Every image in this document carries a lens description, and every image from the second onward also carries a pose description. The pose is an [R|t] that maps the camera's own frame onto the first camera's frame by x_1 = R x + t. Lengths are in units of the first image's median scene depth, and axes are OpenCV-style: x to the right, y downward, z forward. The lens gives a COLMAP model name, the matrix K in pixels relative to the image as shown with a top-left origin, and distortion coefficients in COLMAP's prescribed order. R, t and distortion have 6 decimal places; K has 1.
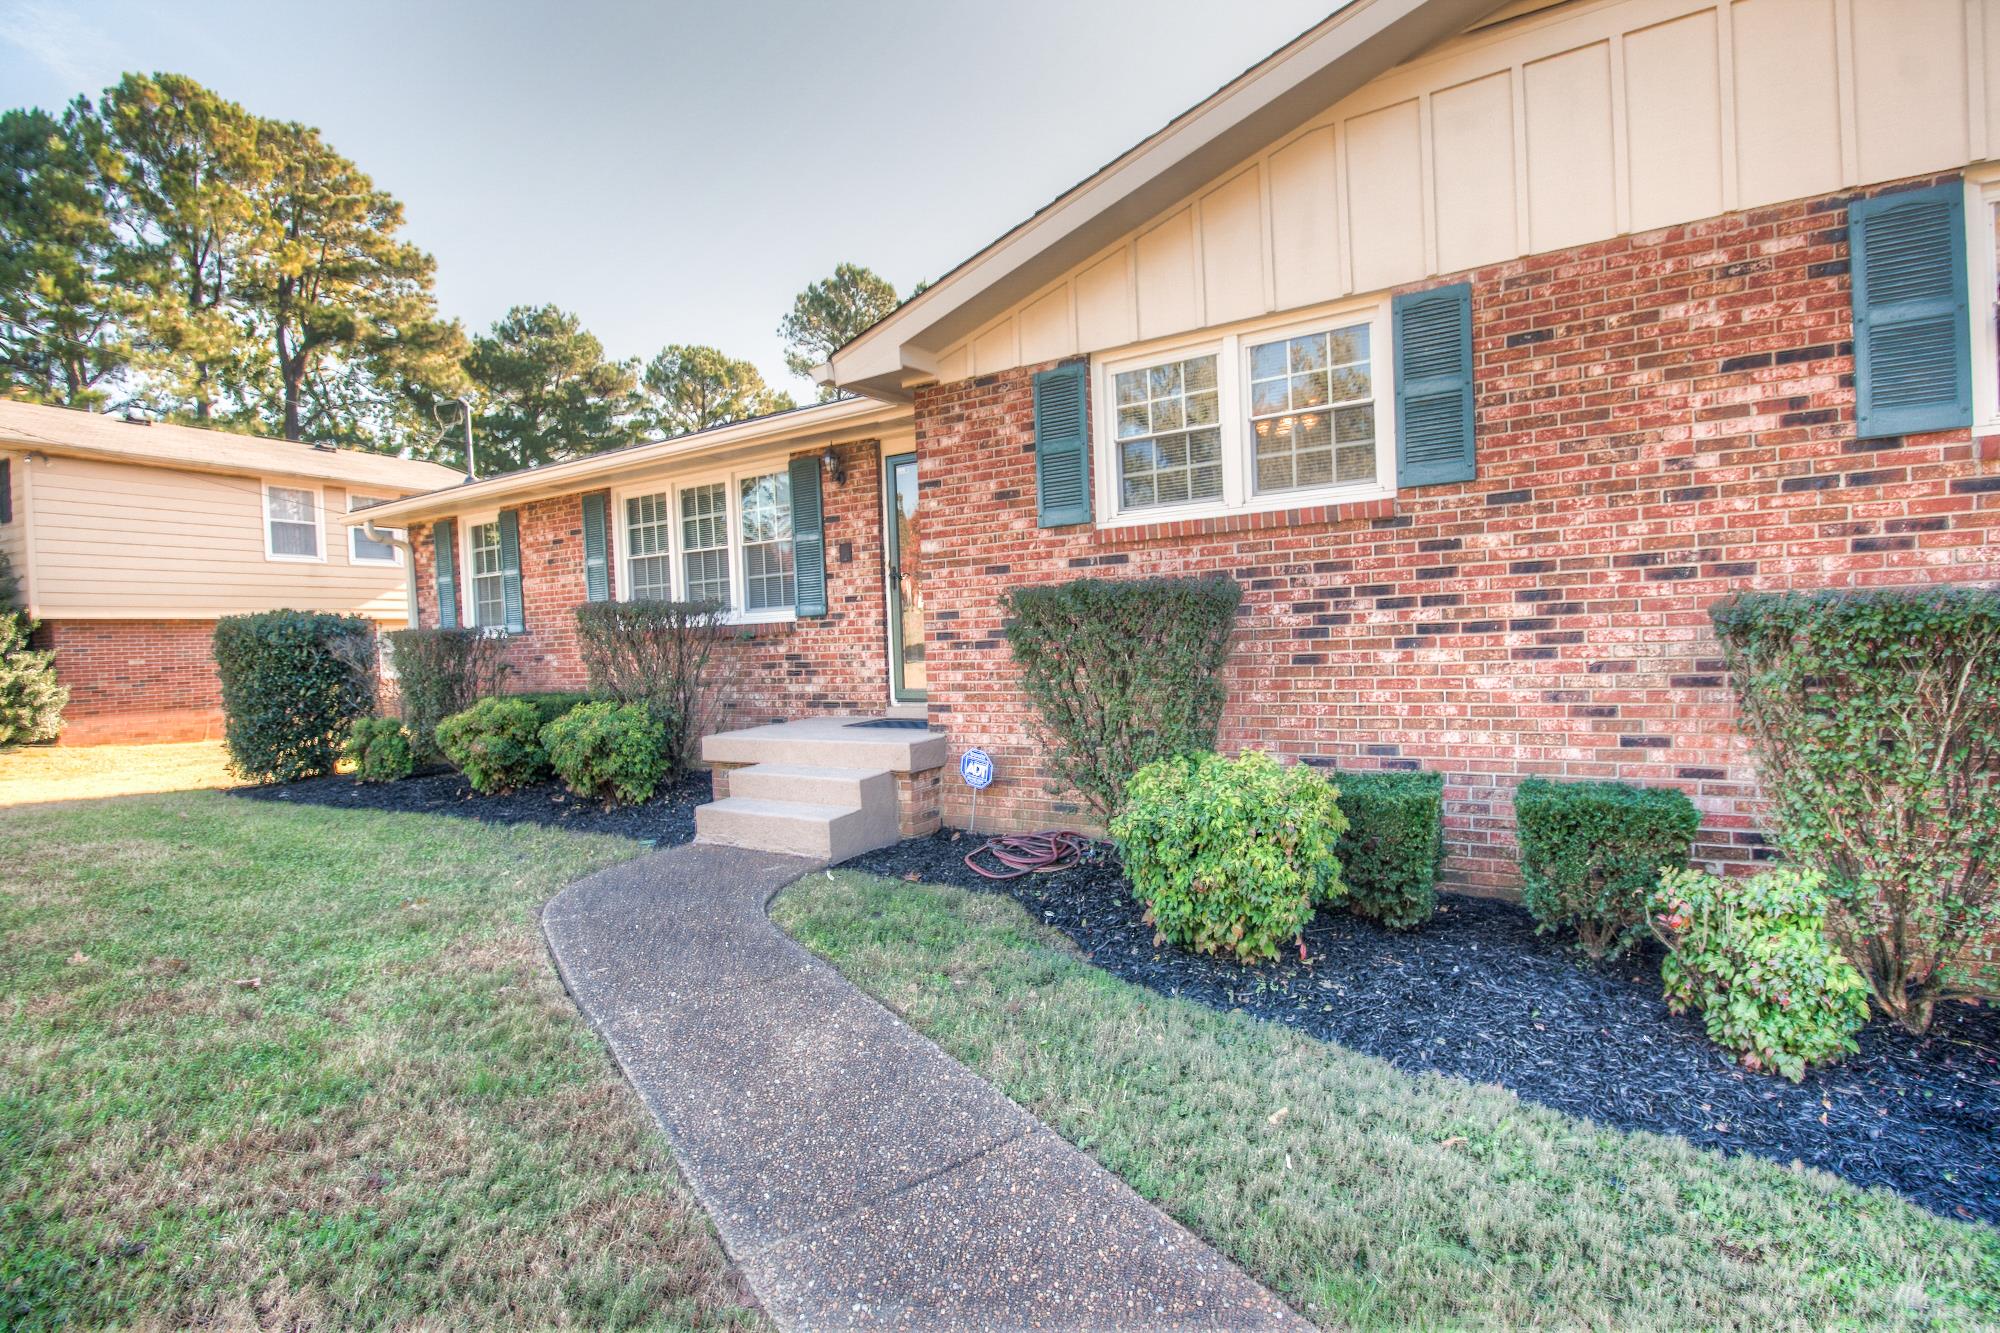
lens RADIAL K [[934.1, 0, 1023.3], [0, 934.1, 656.2], [0, 0, 1]] dist [0.001986, -0.011901]
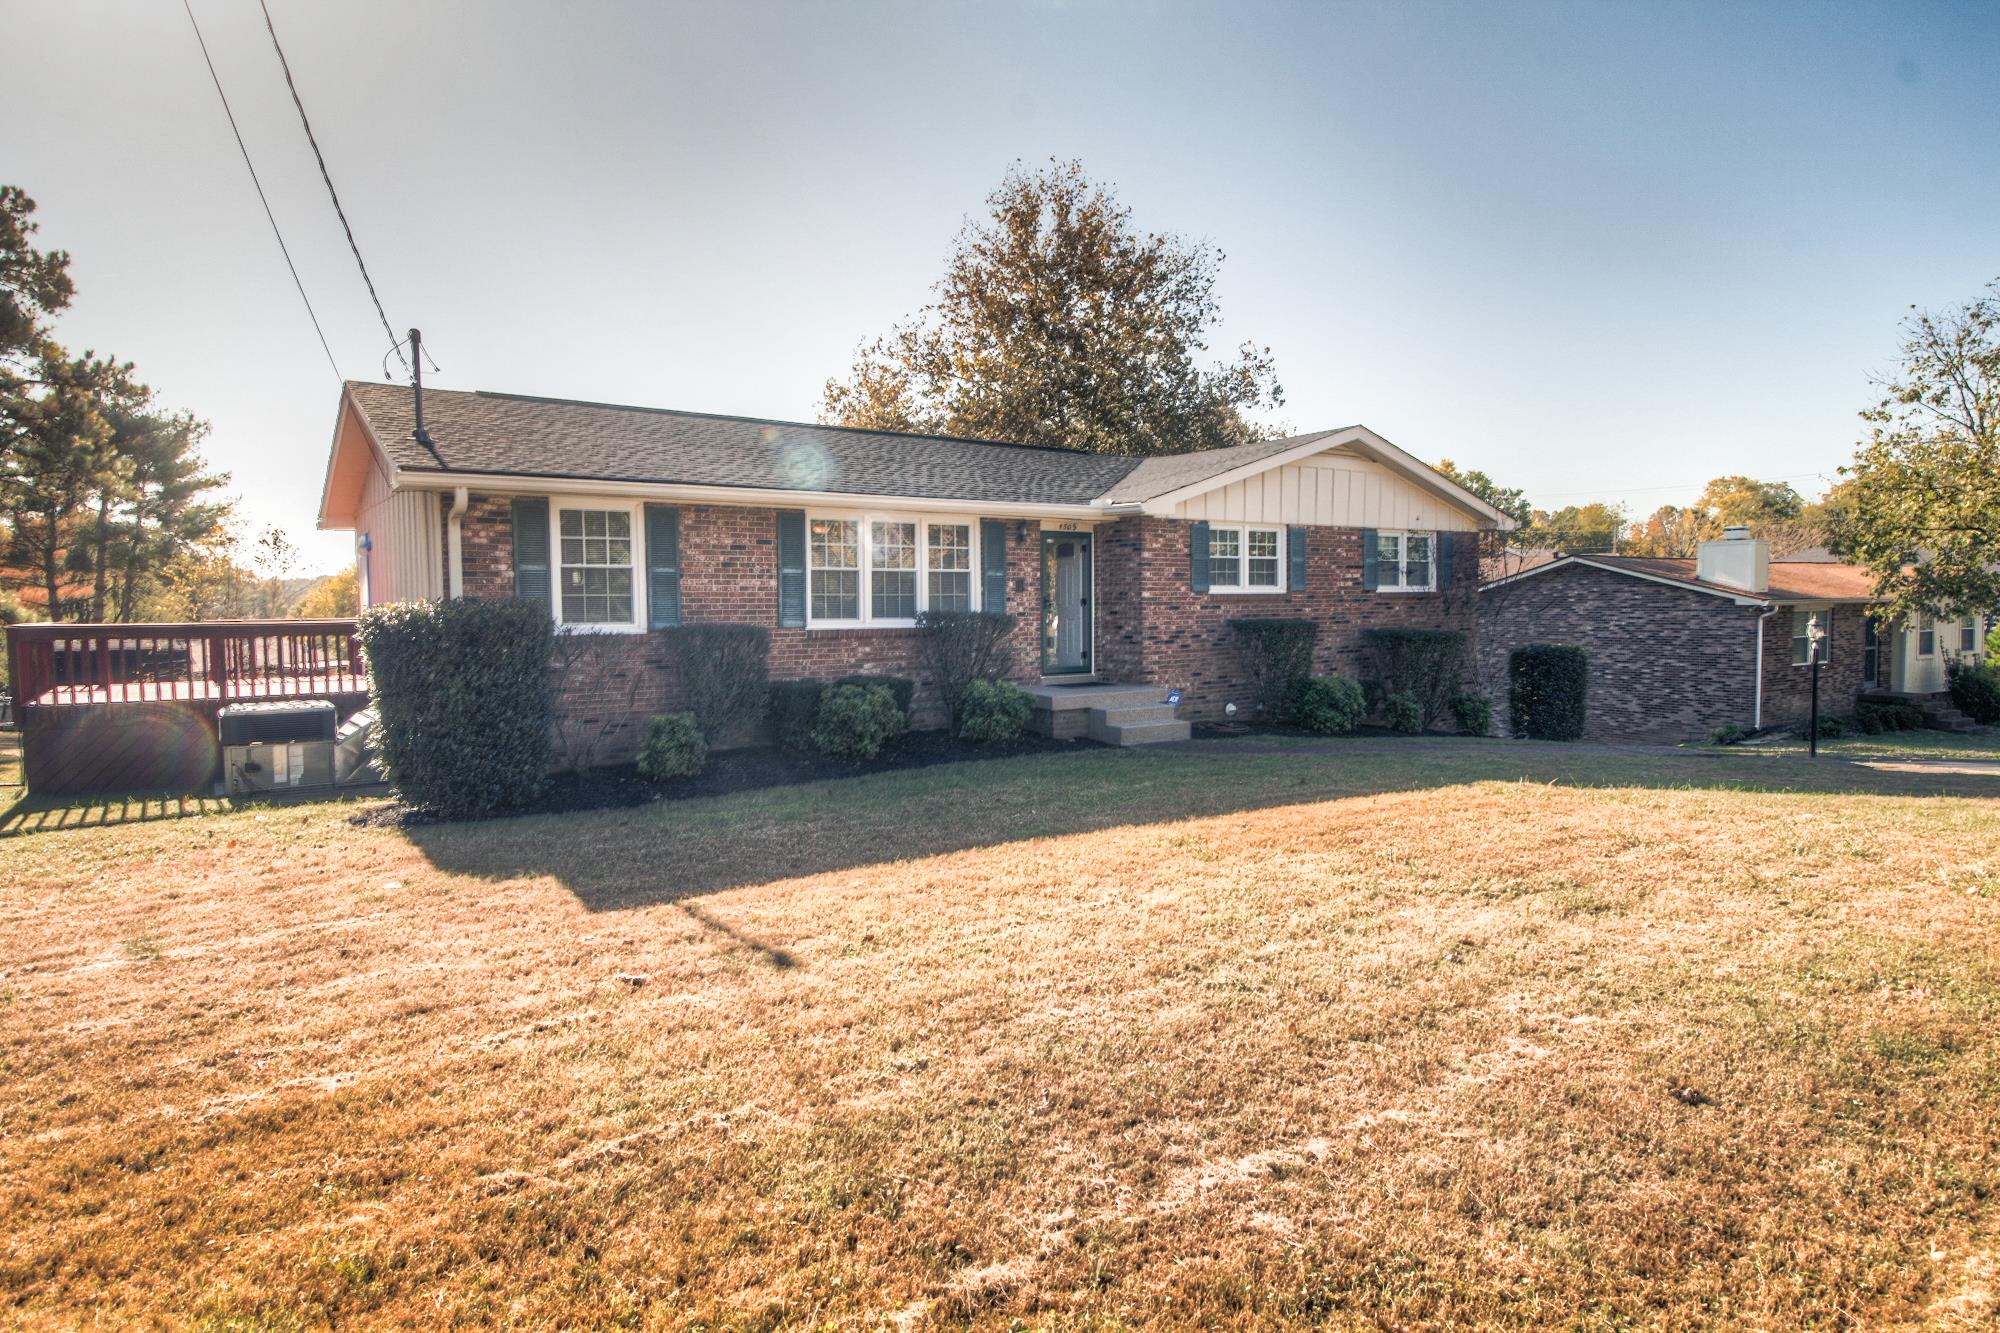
lens RADIAL K [[934.1, 0, 1023.3], [0, 934.1, 656.2], [0, 0, 1]] dist [0.001986, -0.011901]
pose [[0.436779, -0.014883, 0.899446, -2.137284], [0.008391, 0.999887, 0.012470, -0.009821], [-0.899530, 0.002101, 0.436854, 0.358375]]
